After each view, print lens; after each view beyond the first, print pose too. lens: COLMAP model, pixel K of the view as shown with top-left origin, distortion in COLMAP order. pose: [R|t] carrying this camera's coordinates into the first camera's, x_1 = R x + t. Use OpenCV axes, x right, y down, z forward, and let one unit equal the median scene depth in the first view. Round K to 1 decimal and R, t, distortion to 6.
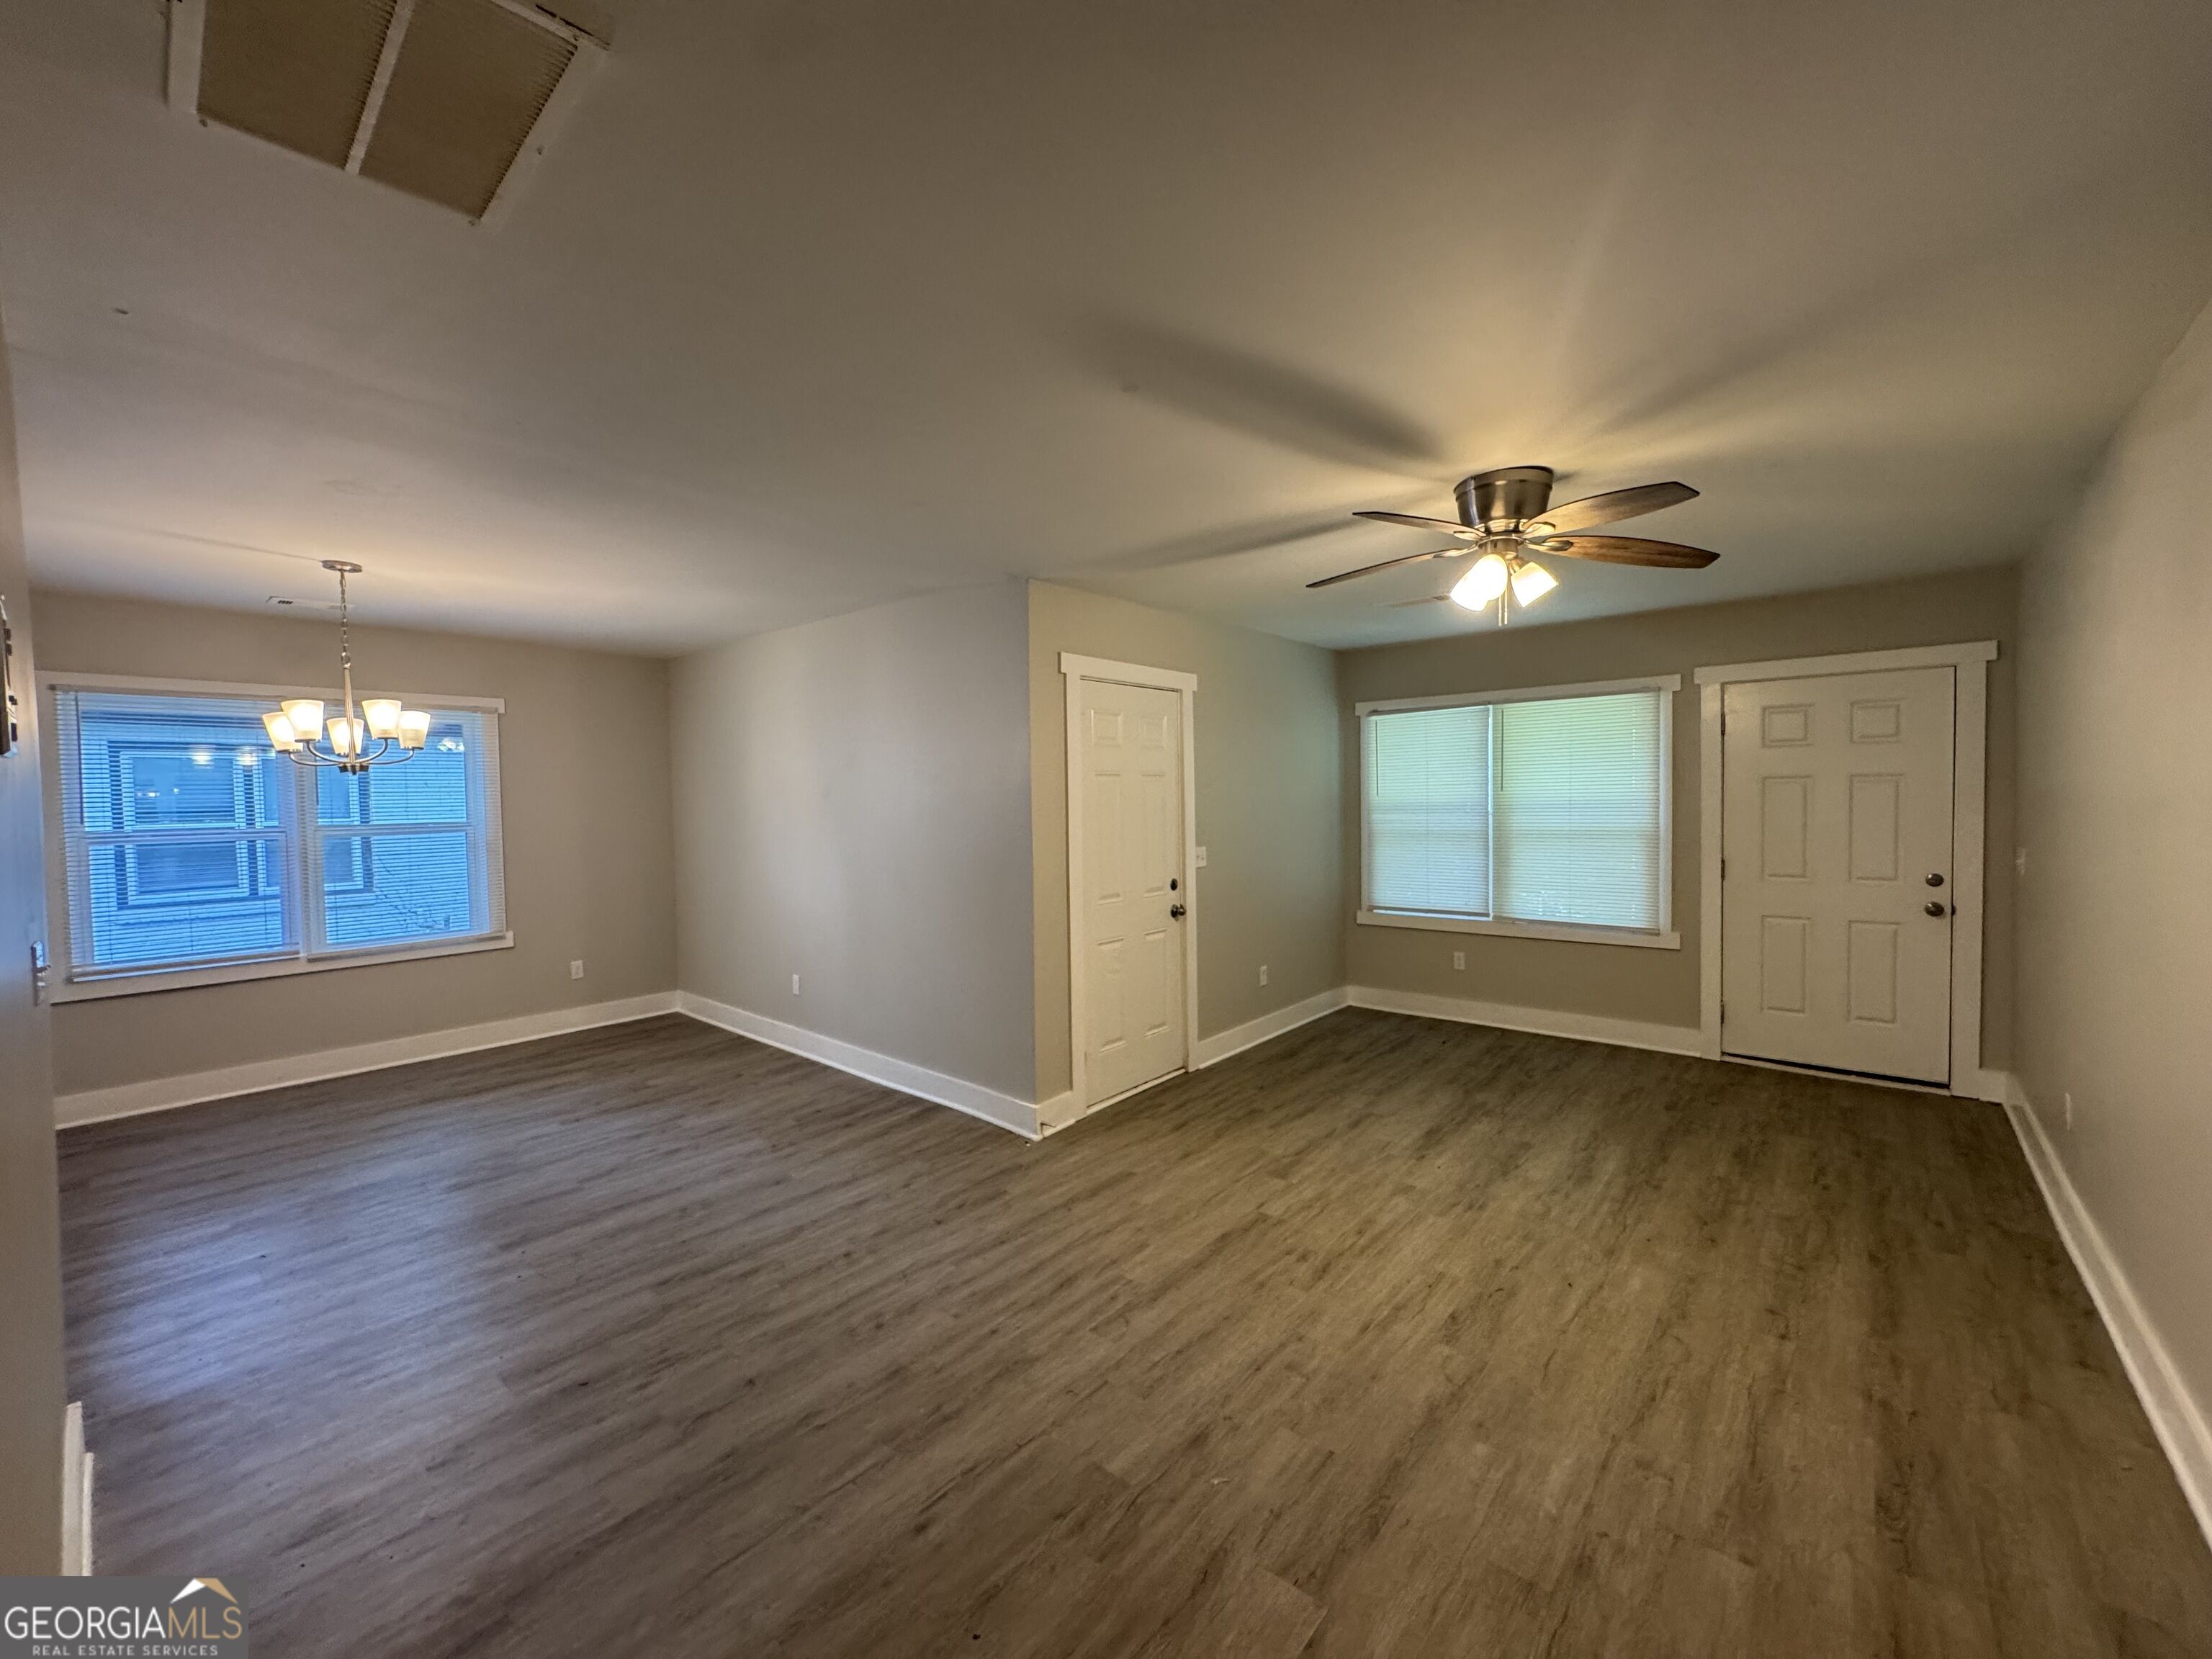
lens RADIAL K [[876.6, 0, 1106.0], [0, 876.6, 829.5], [0, 0, 1]] dist [0.013002, -0.000247]
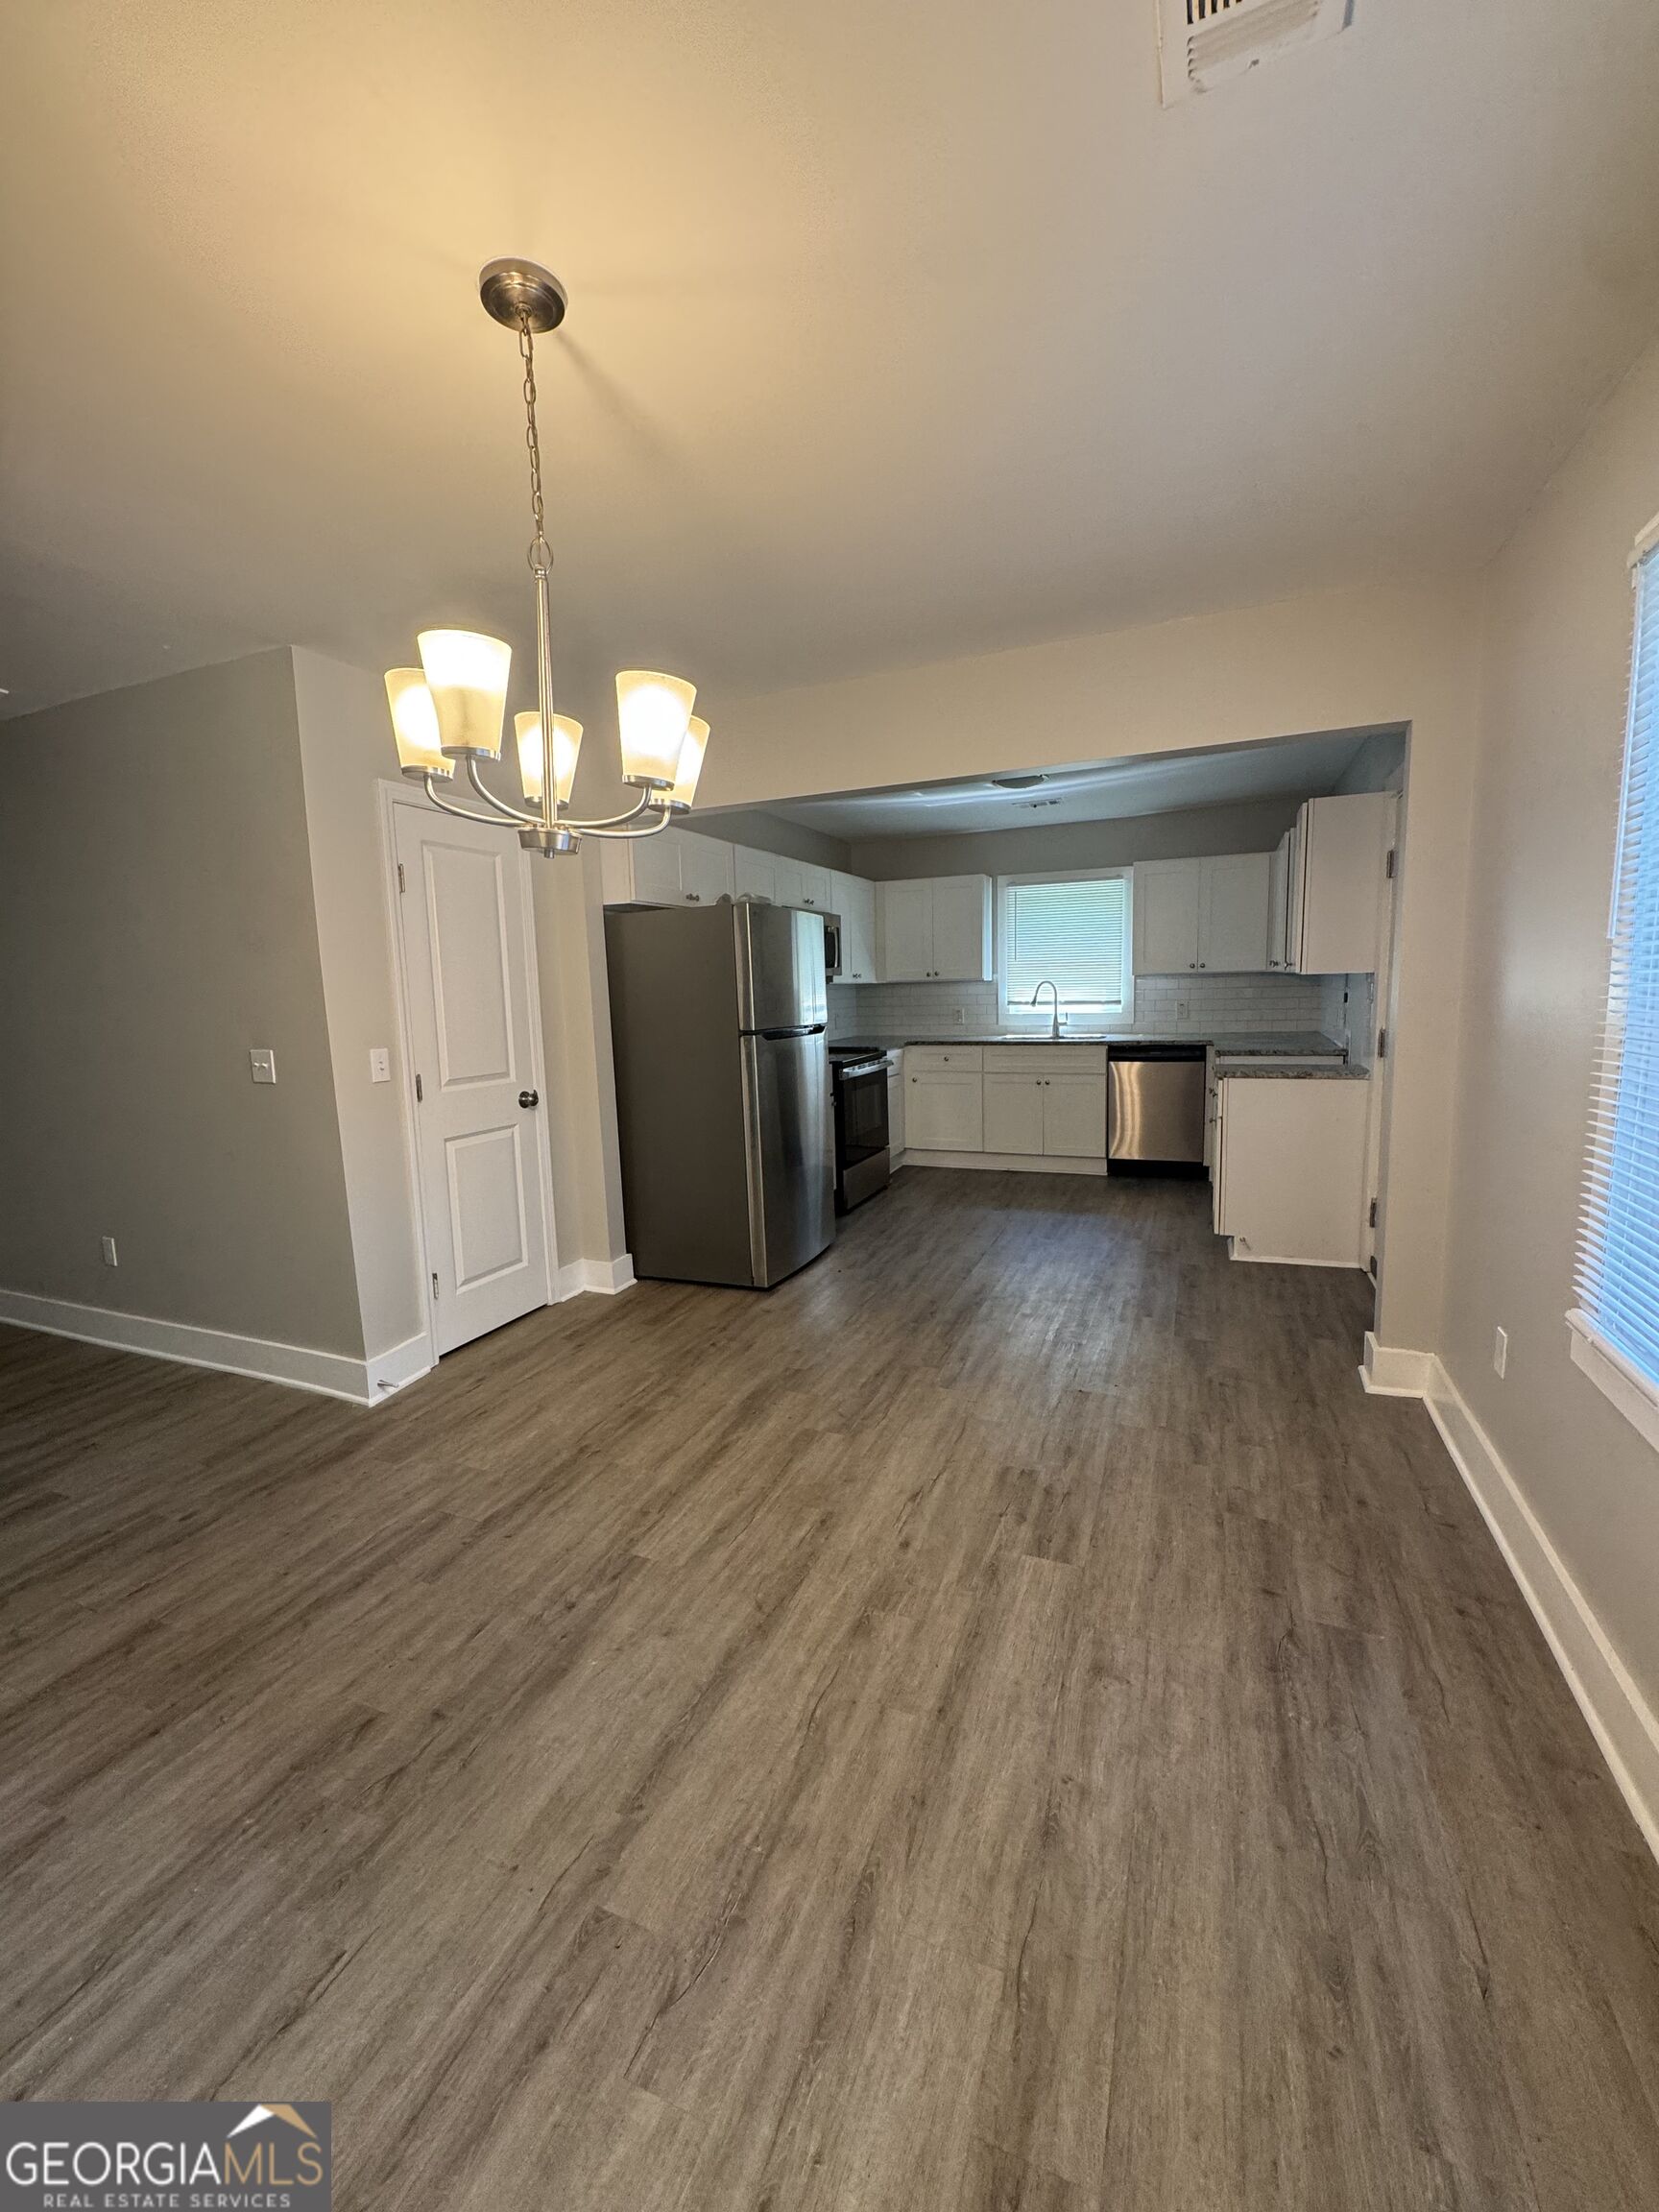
lens RADIAL K [[886.5, 0, 834.1], [0, 886.5, 1100.2], [0, 0, 1]] dist [-0.001140, 0.000397]
pose [[-0.950799, 0.080797, -0.299088, -1.249623], [0.029716, 0.984727, 0.171552, -0.027865], [0.308381, 0.154224, -0.938678, 2.154994]]
